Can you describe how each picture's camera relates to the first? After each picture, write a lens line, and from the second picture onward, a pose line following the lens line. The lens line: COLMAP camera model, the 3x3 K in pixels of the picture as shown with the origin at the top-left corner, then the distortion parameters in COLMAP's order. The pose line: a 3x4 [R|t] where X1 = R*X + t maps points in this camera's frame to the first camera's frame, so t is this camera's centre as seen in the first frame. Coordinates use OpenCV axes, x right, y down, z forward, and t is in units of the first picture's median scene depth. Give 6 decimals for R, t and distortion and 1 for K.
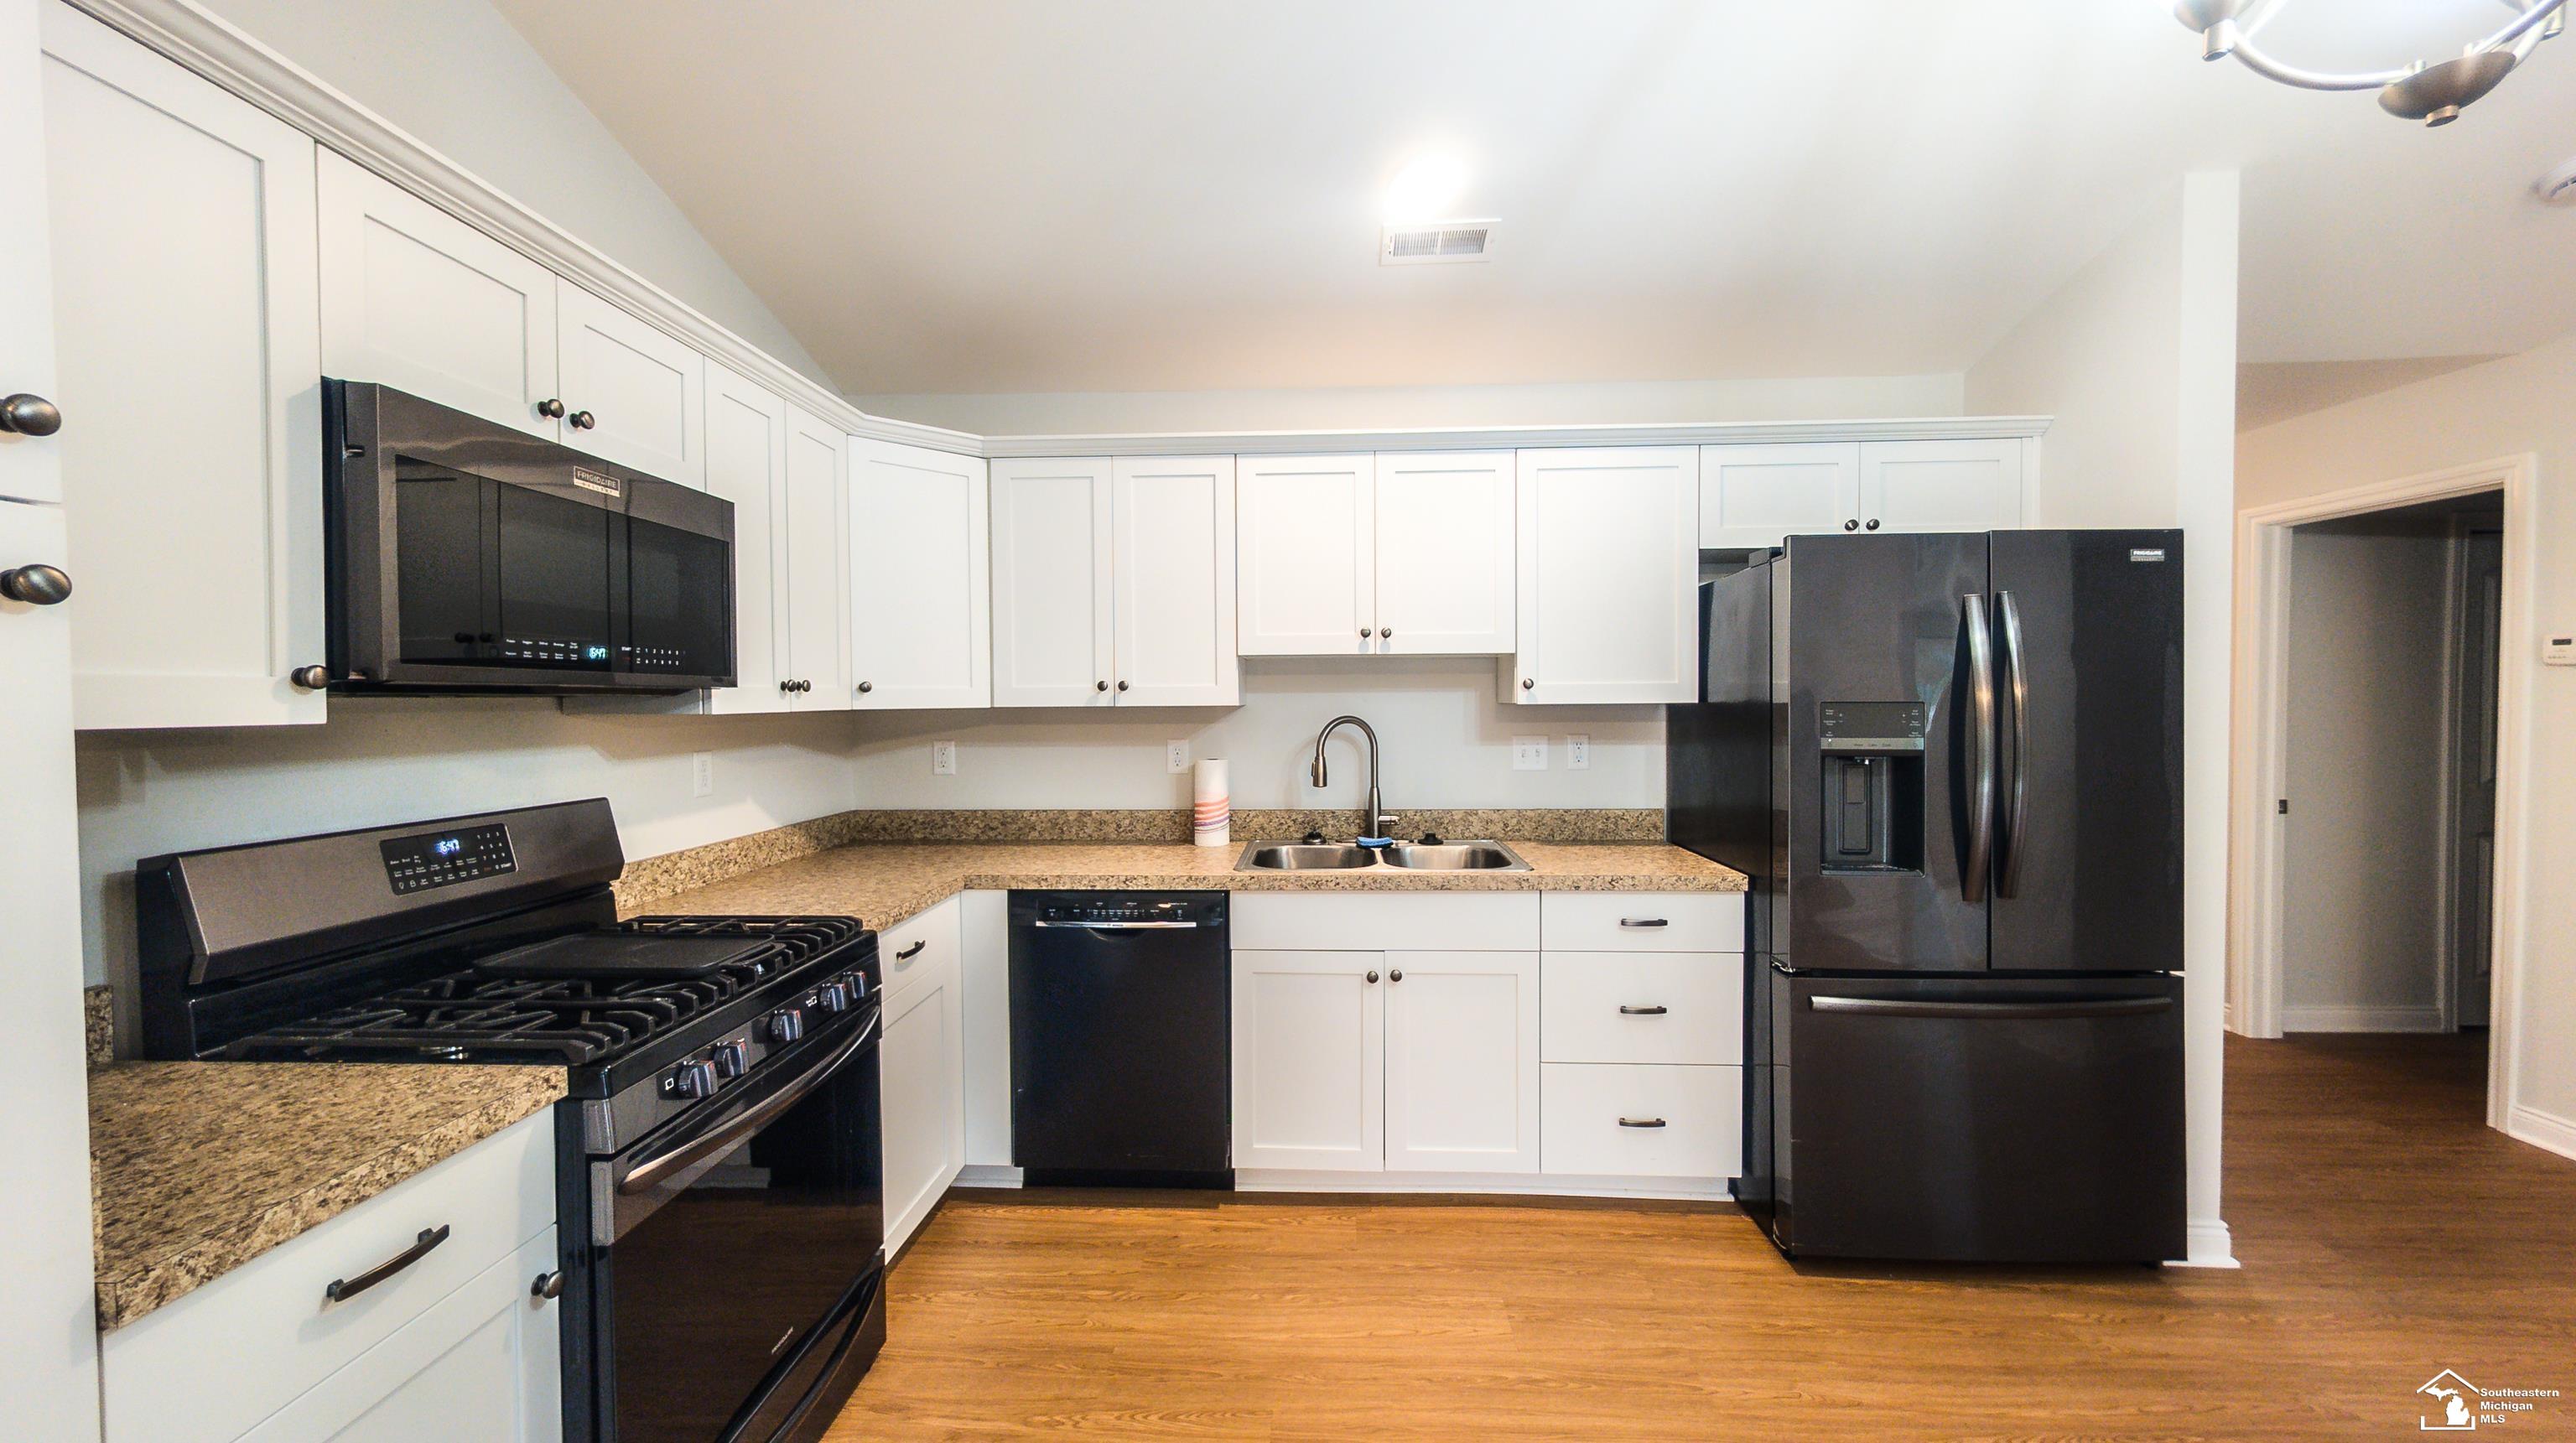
lens RADIAL K [[939.7, 0, 1283.4], [0, 939.7, 720.3], [0, 0, 1]] dist [0.000269, 0.000127]
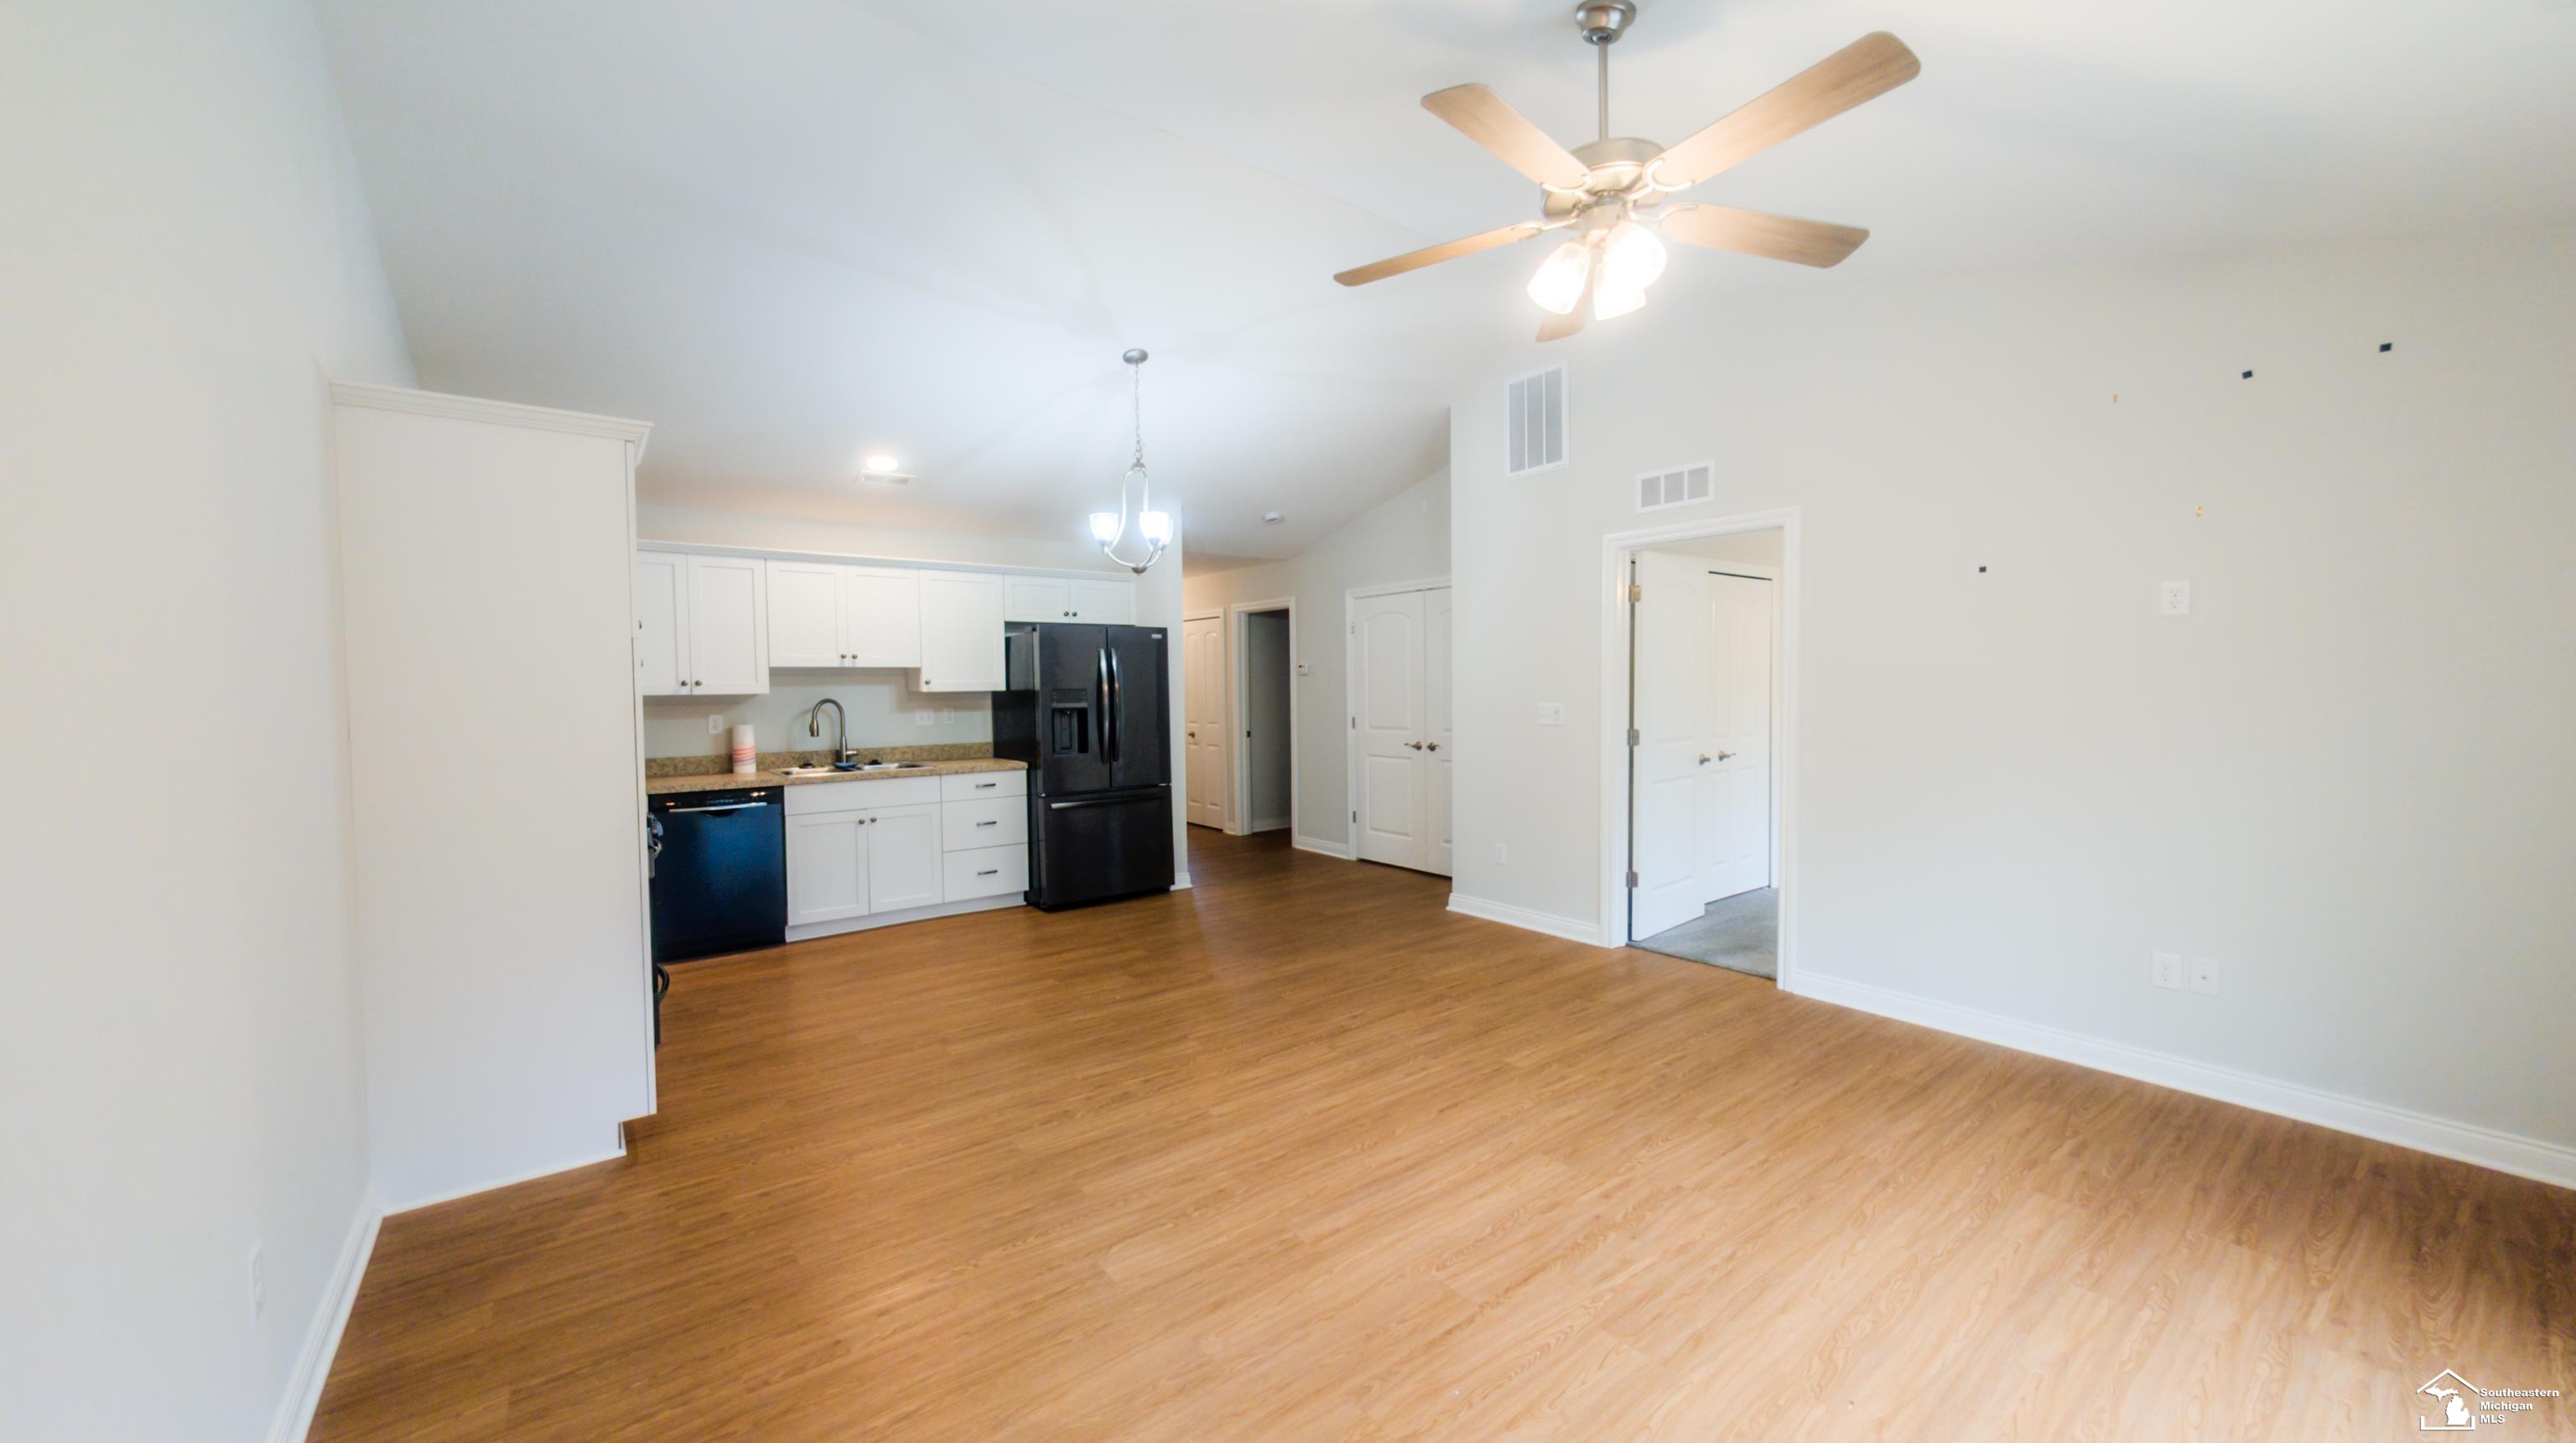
lens RADIAL K [[939.7, 0, 1283.4], [0, 939.7, 720.3], [0, 0, 1]] dist [0.000269, 0.000127]
pose [[0.762732, -0.027939, 0.646111, -0.545412], [0.022869, 0.999607, 0.016228, 0.034295], [-0.646310, 0.002399, 0.763071, -1.234165]]
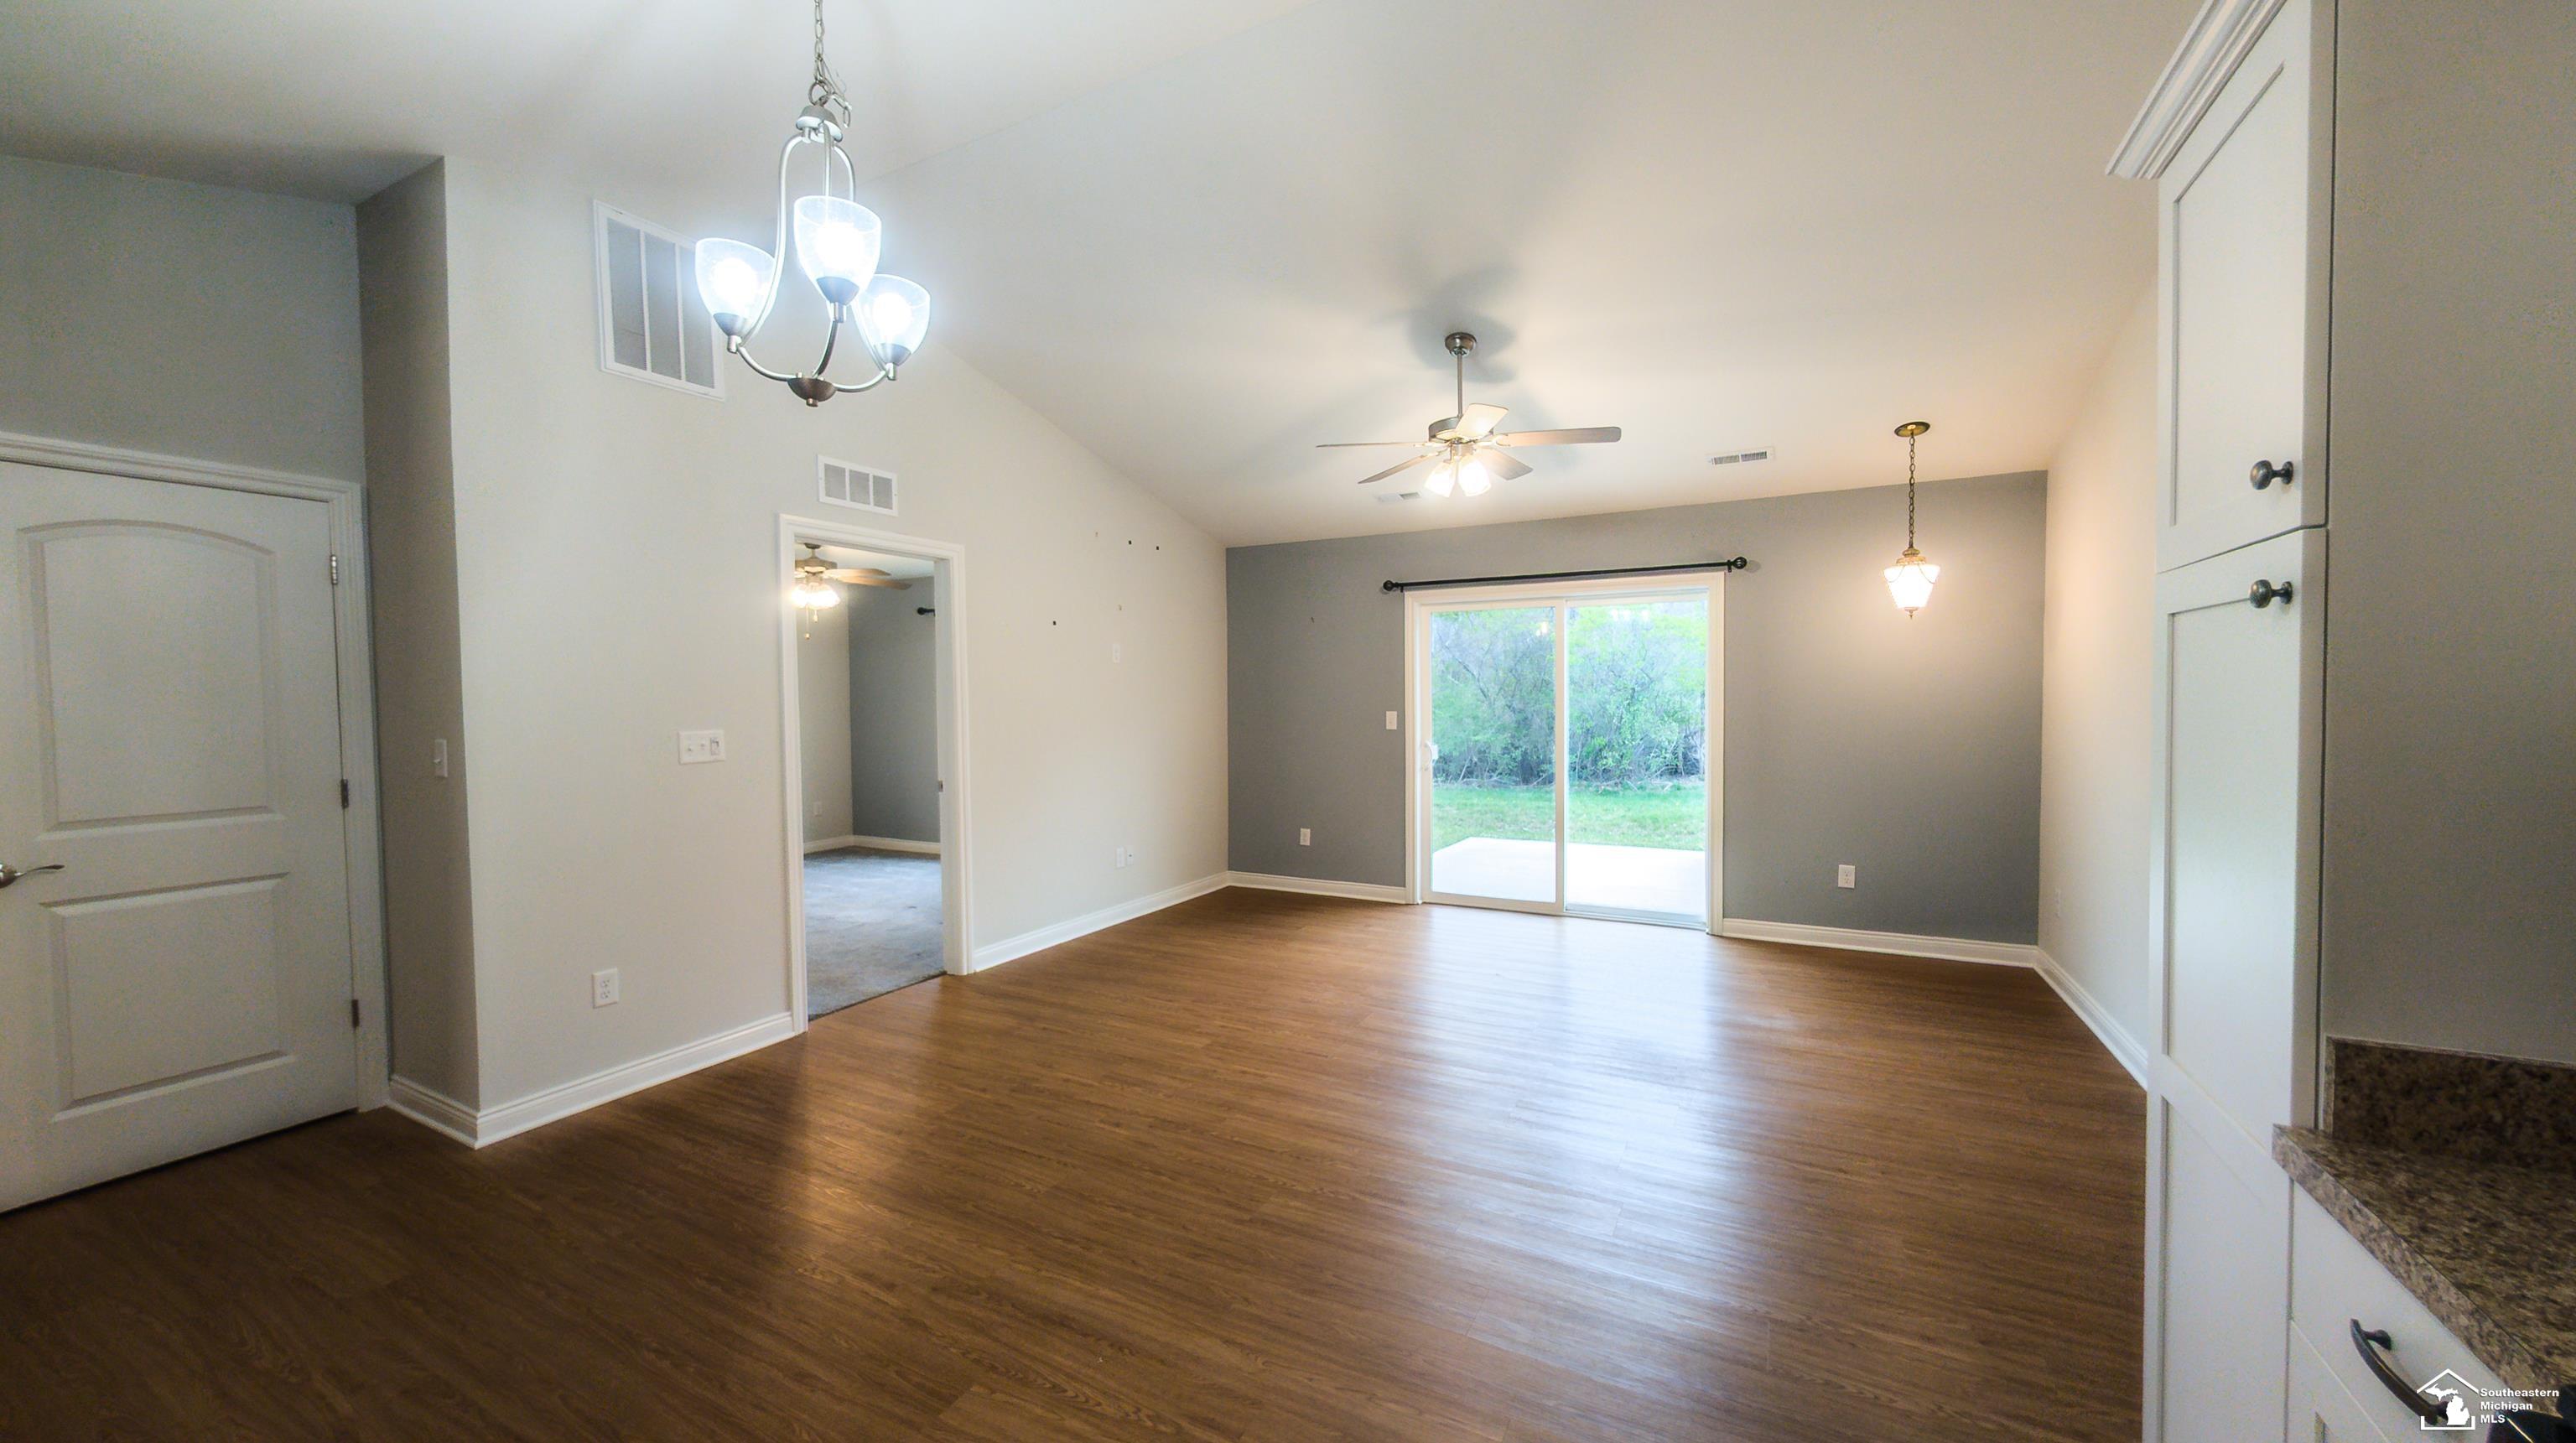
lens RADIAL K [[939.7, 0, 1283.4], [0, 939.7, 720.3], [0, 0, 1]] dist [0.000269, 0.000127]
pose [[-0.904100, 0.002168, 0.427316, -0.175924], [0.025076, 0.998533, 0.047989, -0.018025], [-0.426586, 0.054102, -0.902828, 0.848335]]
